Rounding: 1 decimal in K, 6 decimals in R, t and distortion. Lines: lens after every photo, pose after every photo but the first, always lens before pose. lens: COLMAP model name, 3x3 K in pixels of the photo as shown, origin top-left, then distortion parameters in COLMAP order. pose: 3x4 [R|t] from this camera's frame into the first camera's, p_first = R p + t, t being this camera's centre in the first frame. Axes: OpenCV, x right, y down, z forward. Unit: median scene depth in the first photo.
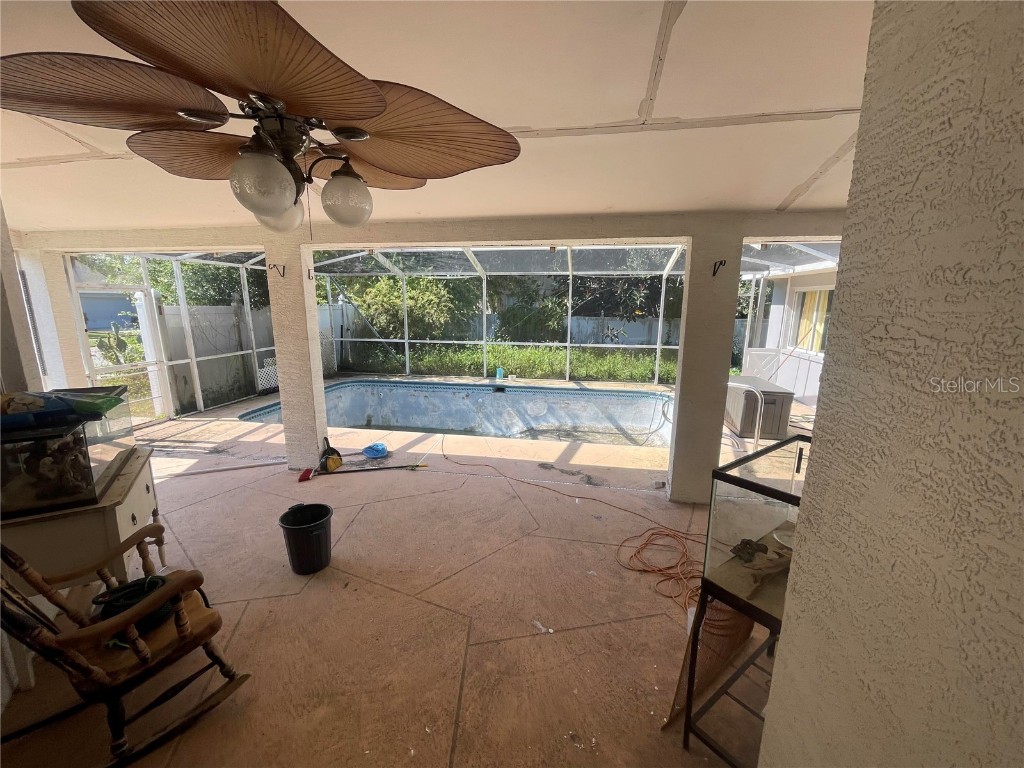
lens RADIAL K [[413.3, 0, 512.4], [0, 413.3, 387.8], [0, 0, 1]] dist [0.000793, -0.000221]
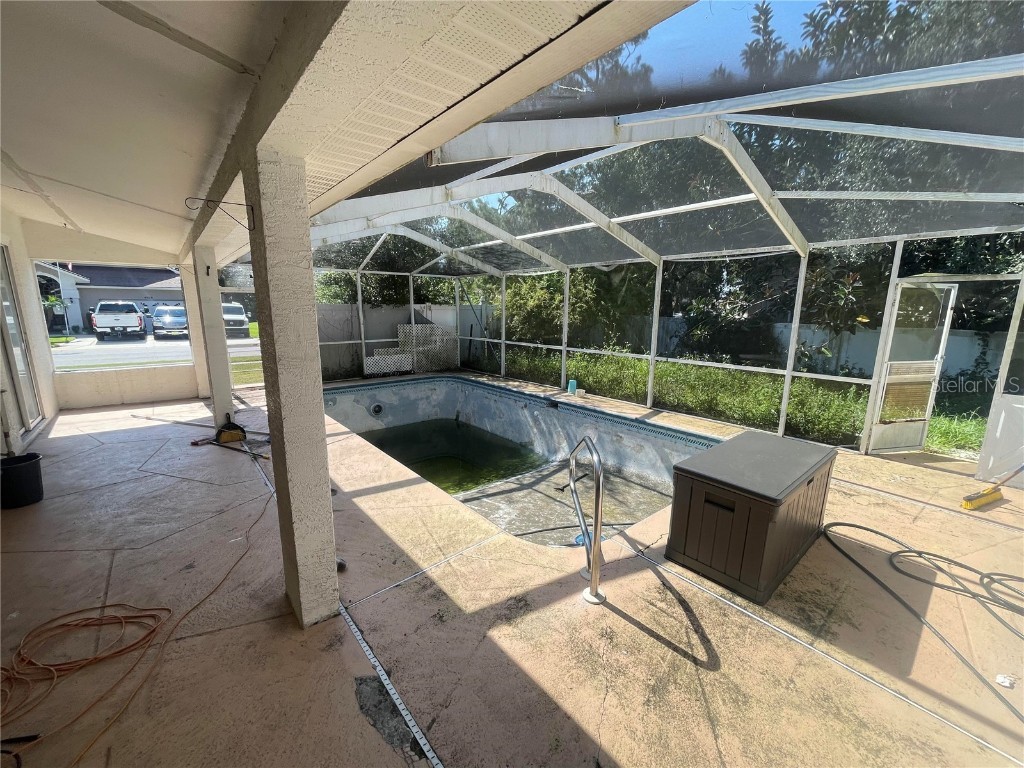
lens RADIAL K [[413.3, 0, 515.0], [0, 413.3, 384.7], [0, 0, 1]] dist [0.000793, -0.000221]
pose [[0.770110, 0.118710, -0.626768, 0.423145], [-0.132788, 0.990841, 0.024508, -0.044803], [0.623937, 0.064353, 0.778820, 0.289643]]
